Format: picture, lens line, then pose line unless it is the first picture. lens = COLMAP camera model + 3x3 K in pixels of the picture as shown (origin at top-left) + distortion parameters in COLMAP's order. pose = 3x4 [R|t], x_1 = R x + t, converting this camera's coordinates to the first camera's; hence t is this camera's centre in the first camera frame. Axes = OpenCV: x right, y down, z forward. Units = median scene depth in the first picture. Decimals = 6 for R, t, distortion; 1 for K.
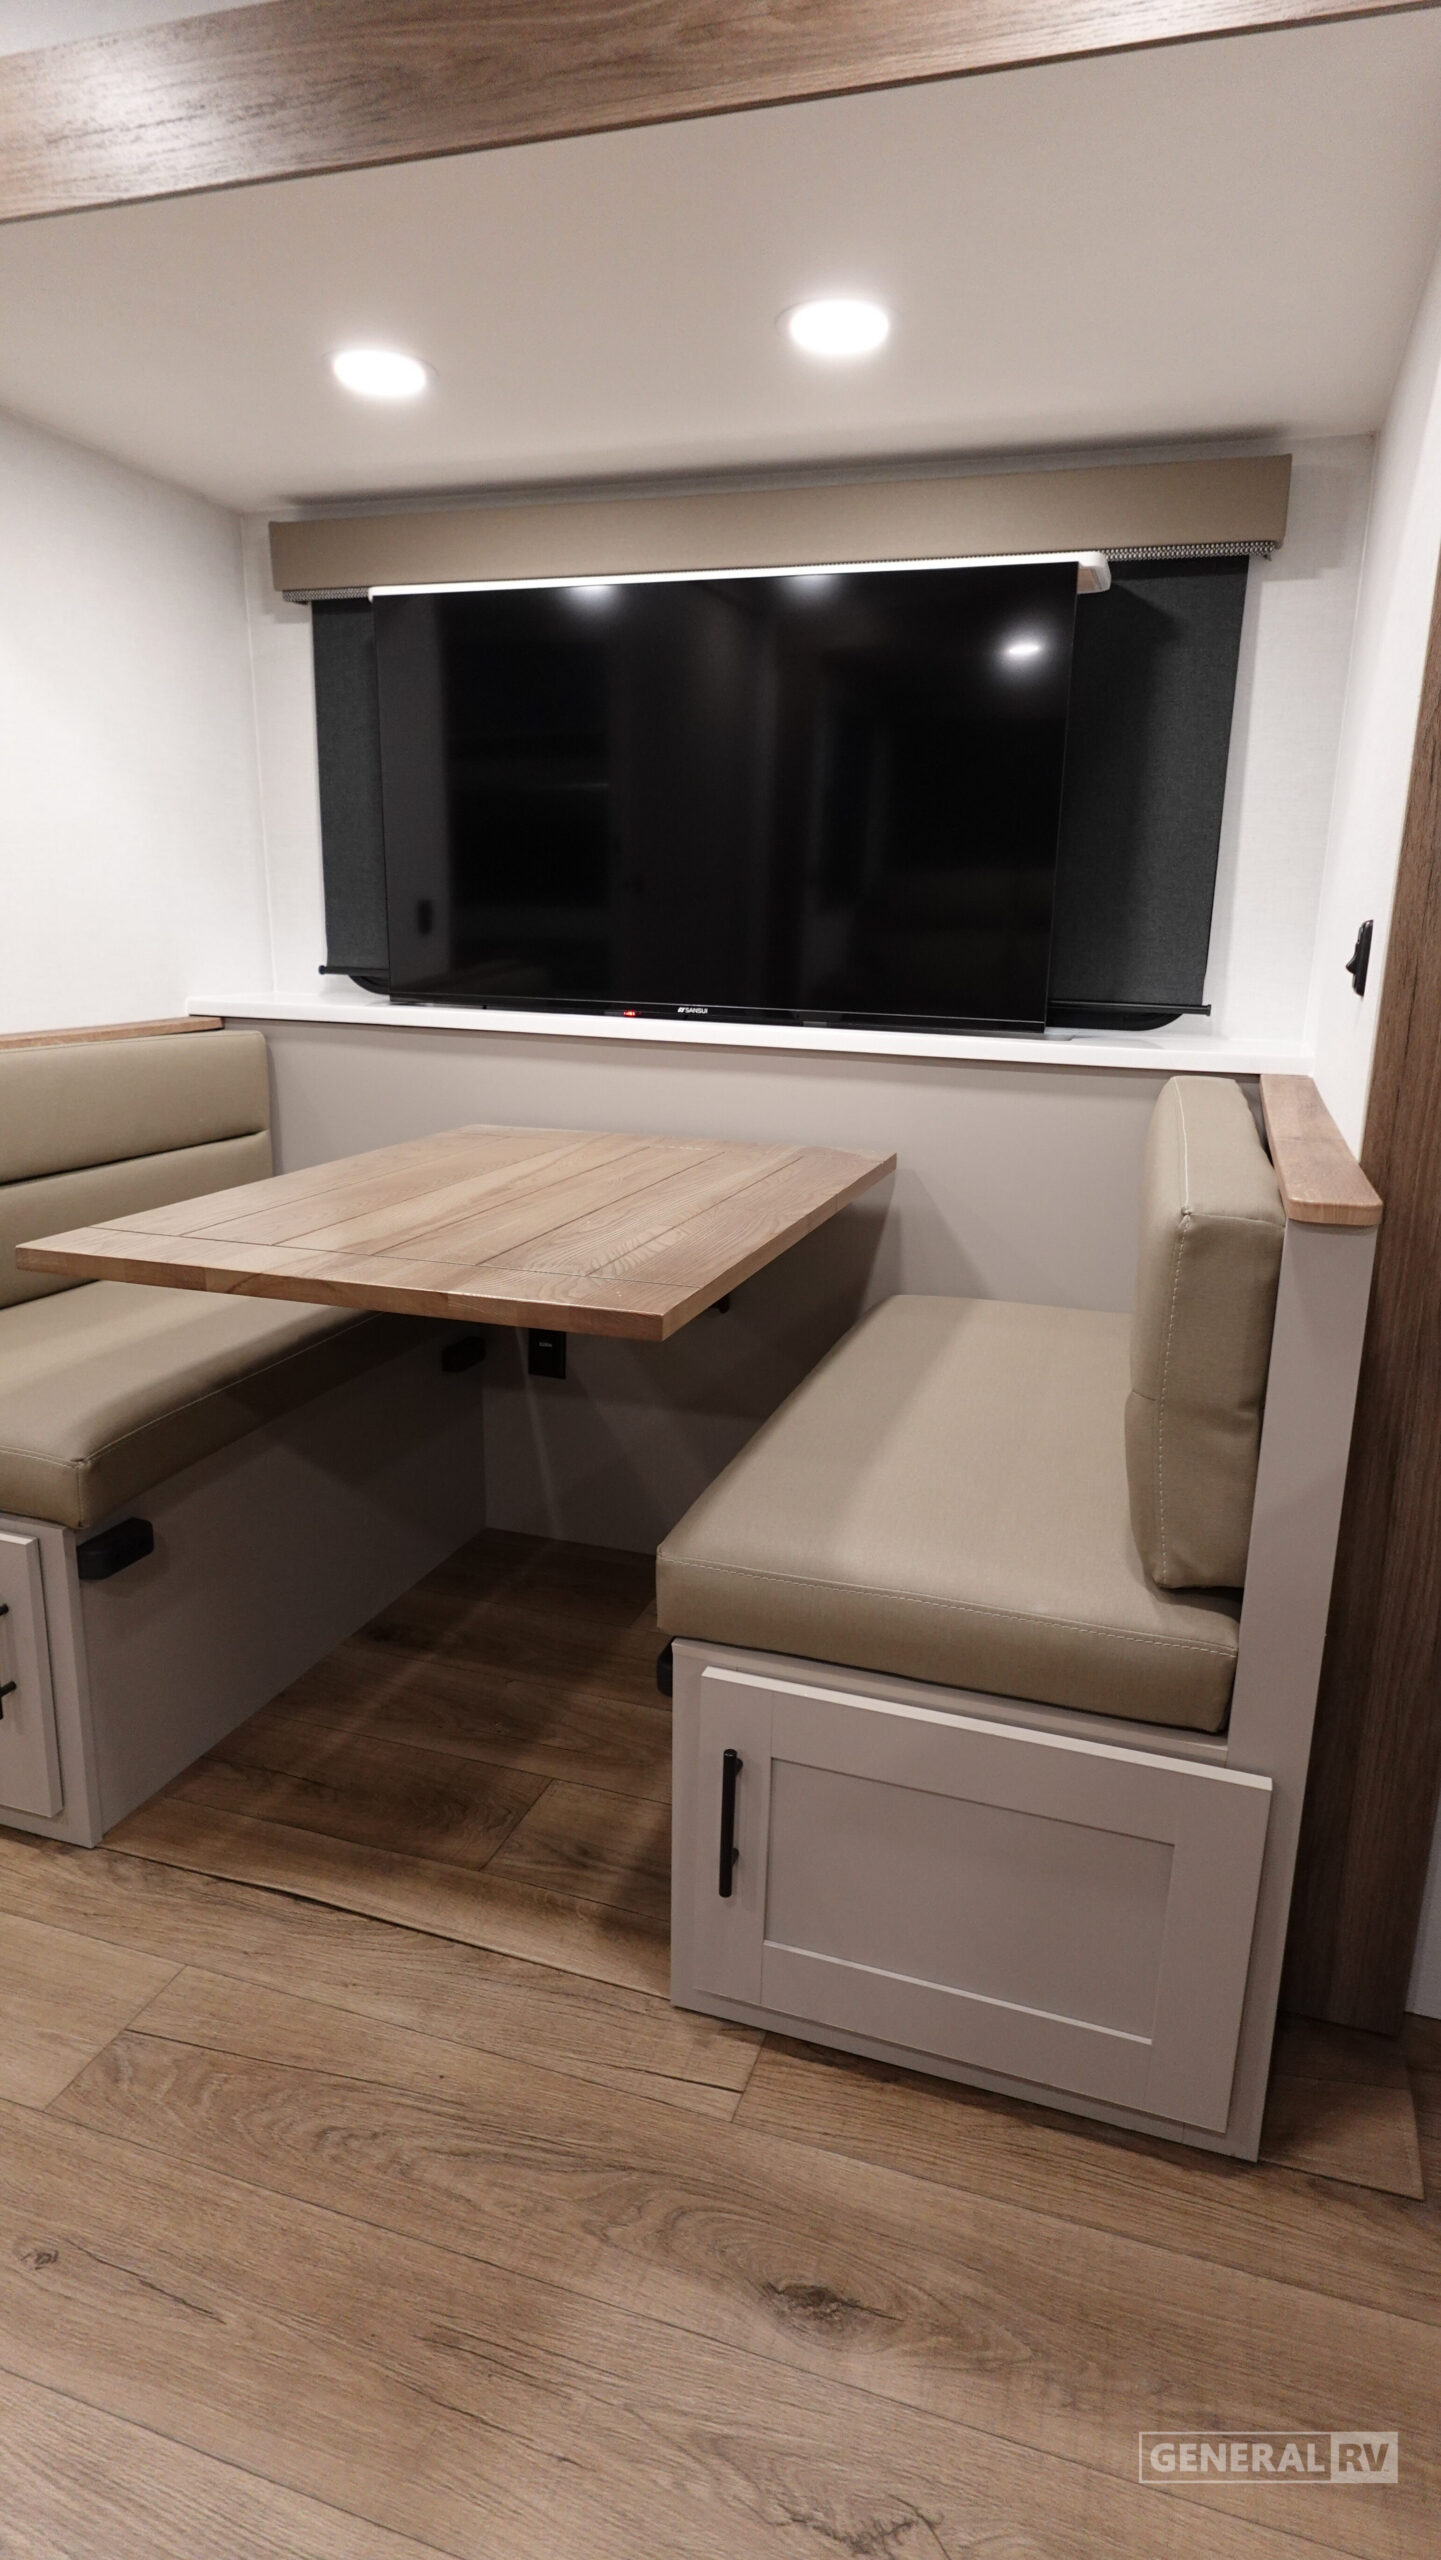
lens RADIAL K [[1456.2, 0, 715.9], [0, 1456.2, 1278.6], [0, 0, 1]] dist [-0.003937, 0.003402]
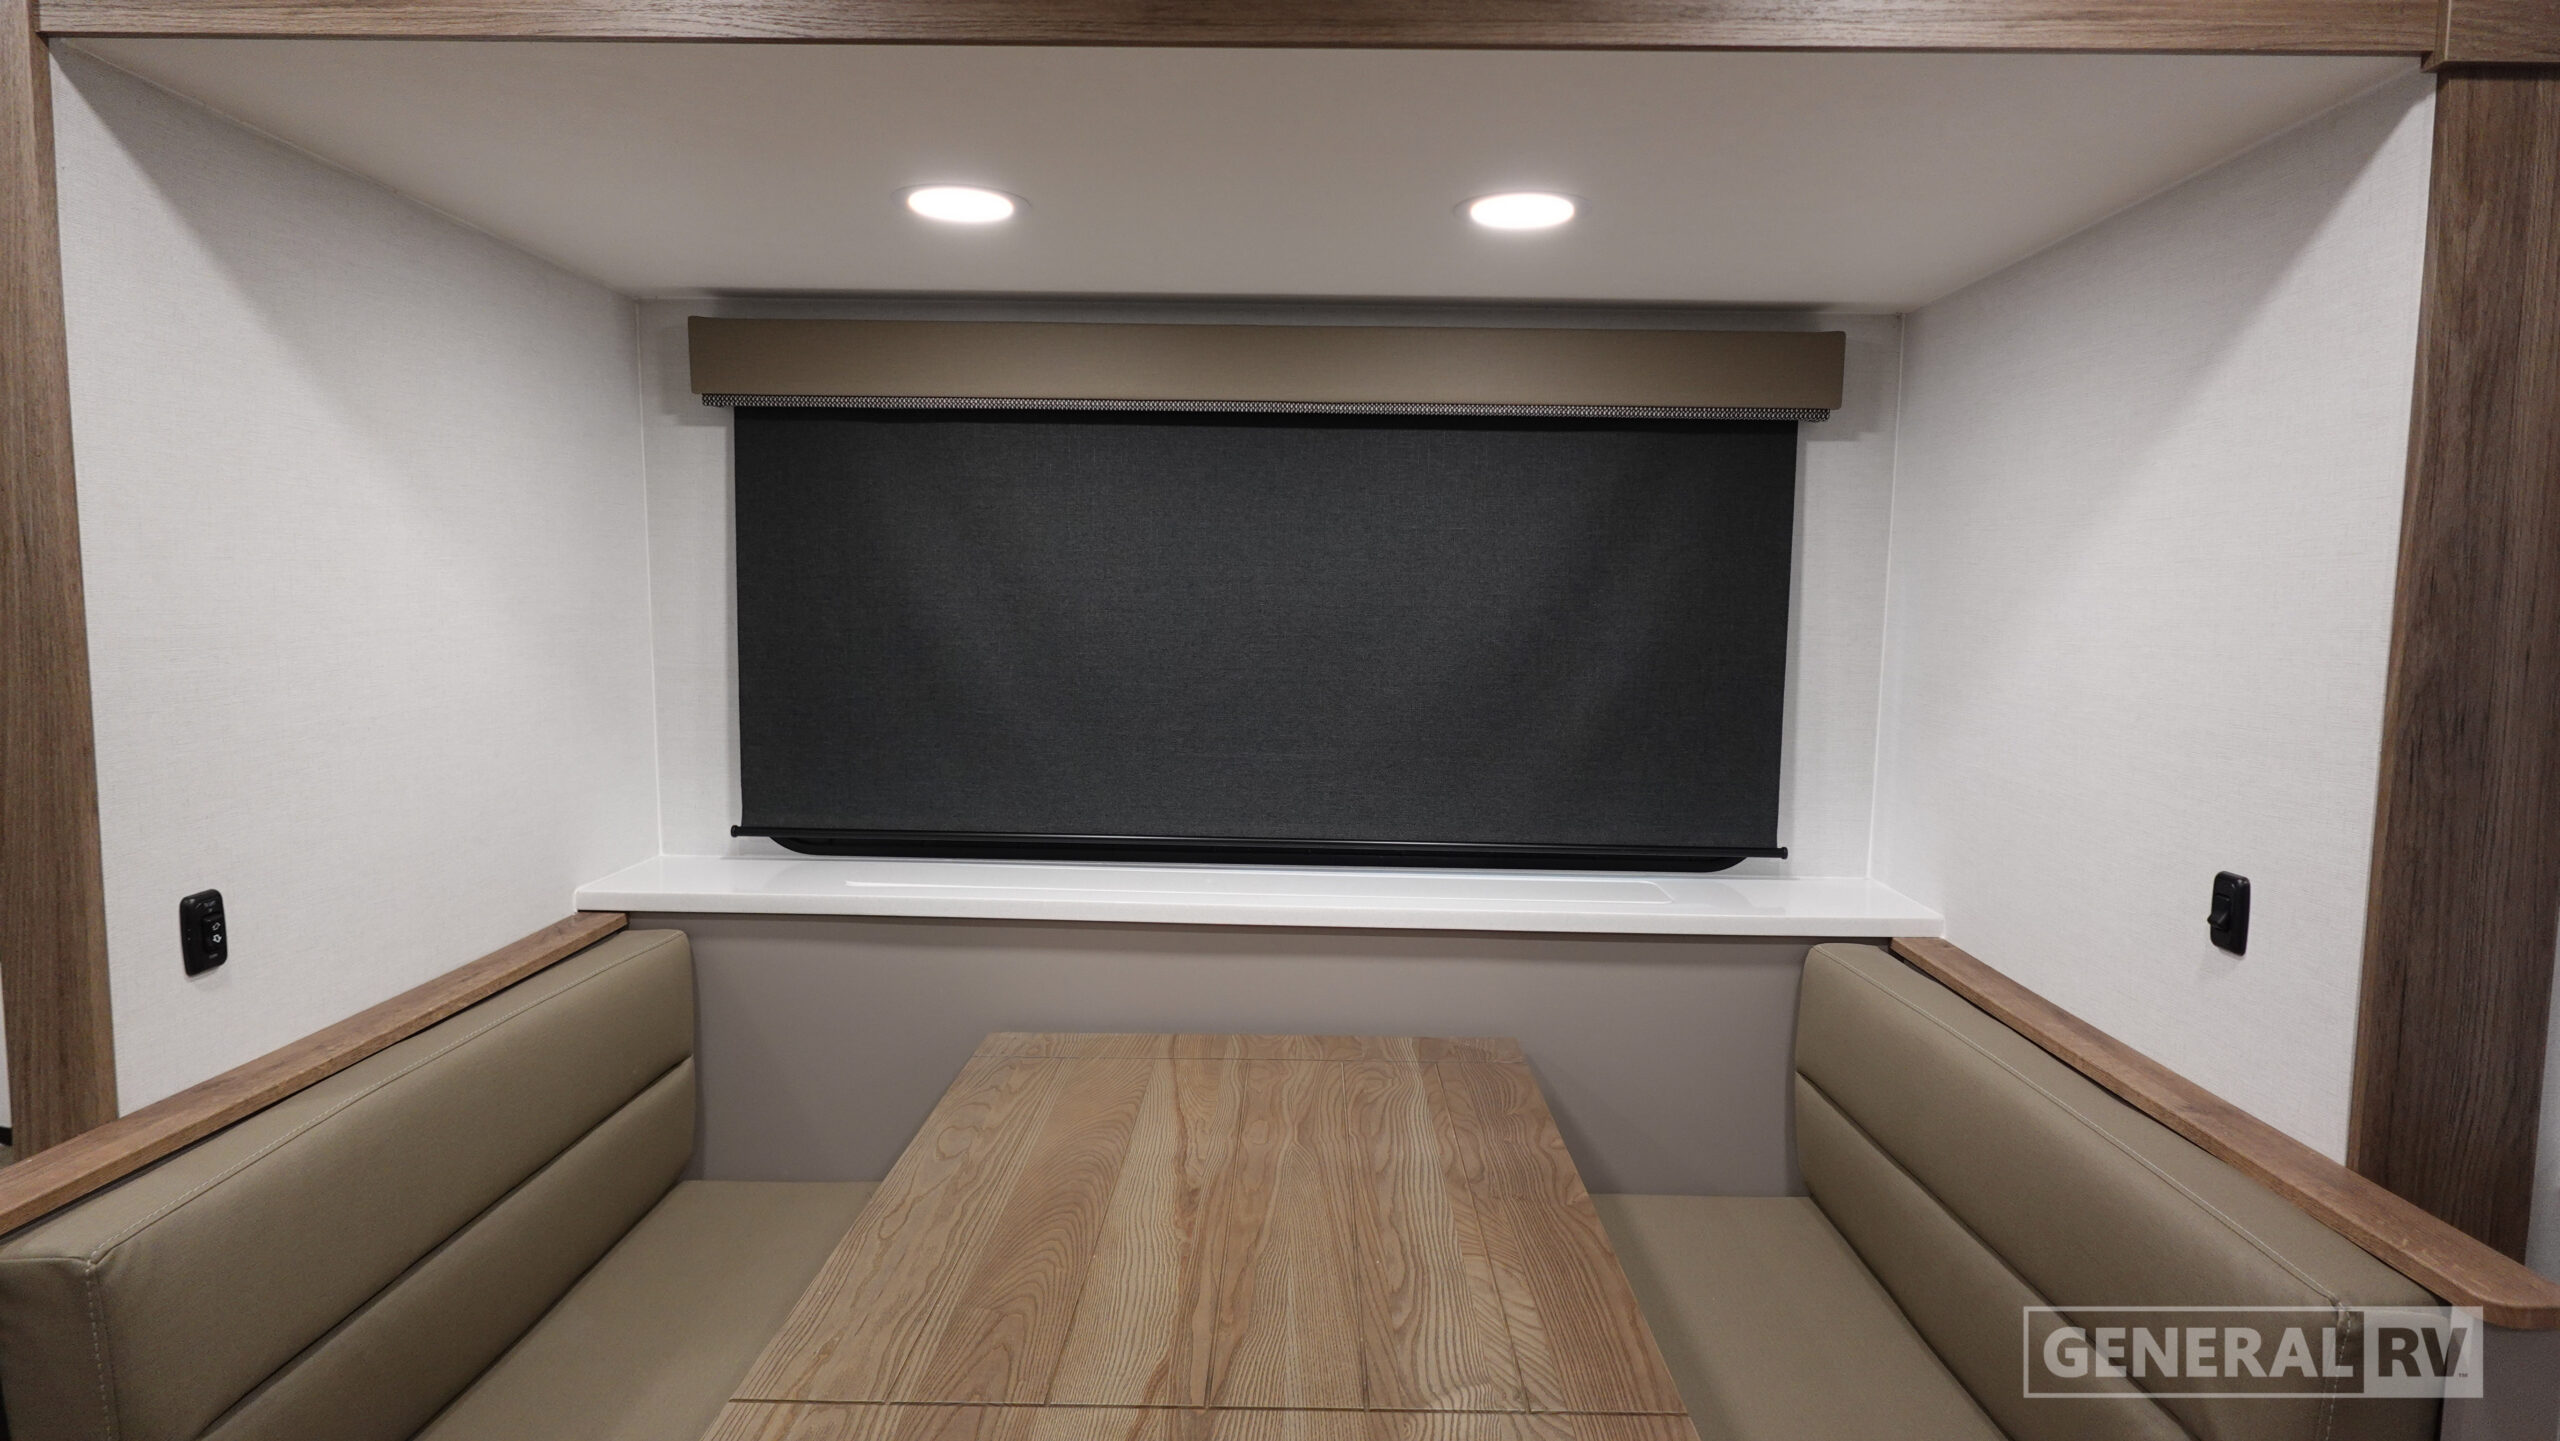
lens RADIAL K [[1466.8, 0, 1284.5], [0, 1466.8, 714.2], [0, 0, 1]] dist [0.001828, 0.001520]
pose [[0.953052, -0.036877, 0.300551, -0.307771], [0.081886, 0.986962, -0.138564, -0.191666], [-0.291523, 0.156670, 0.943647, 0.182920]]
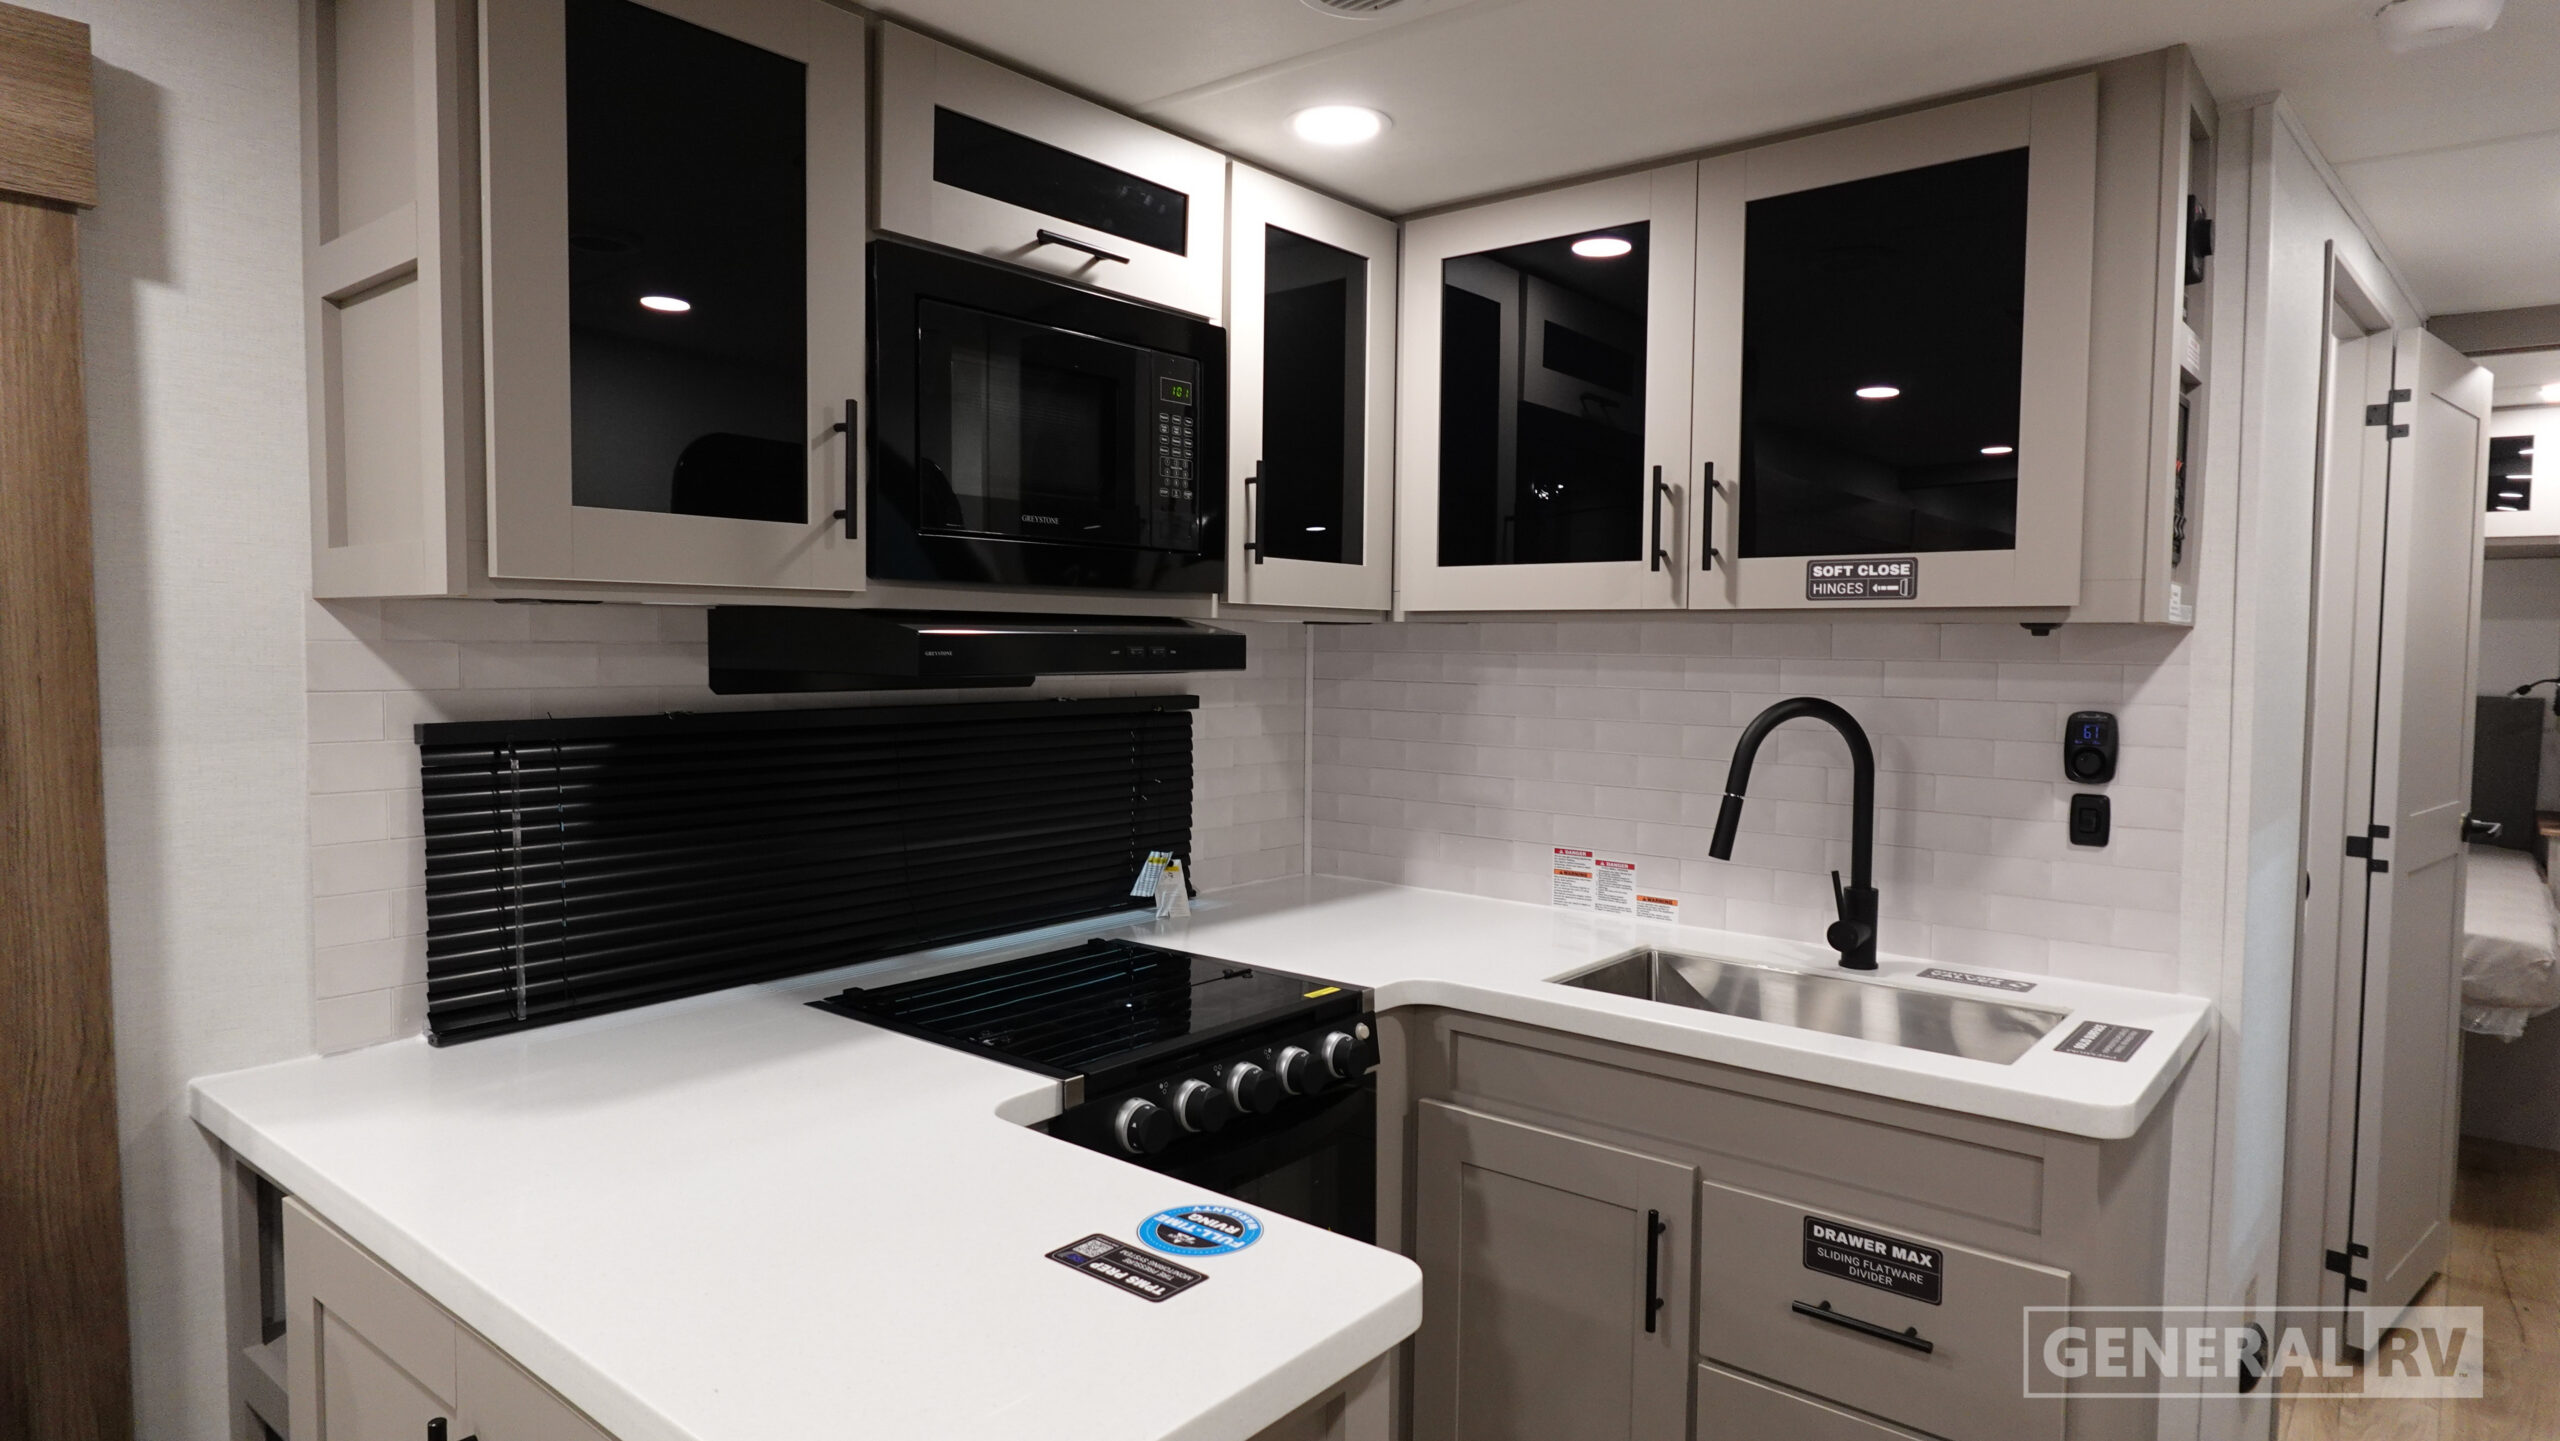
lens RADIAL K [[1441.5, 0, 1289.0], [0, 1441.5, 717.7], [0, 0, 1]] dist [-0.006080, 0.002079]
pose [[0.351547, -0.073666, 0.933267, -0.086471], [0.232342, 0.972575, -0.010751, -0.092730], [-0.906880, 0.220616, 0.359021, -0.189488]]
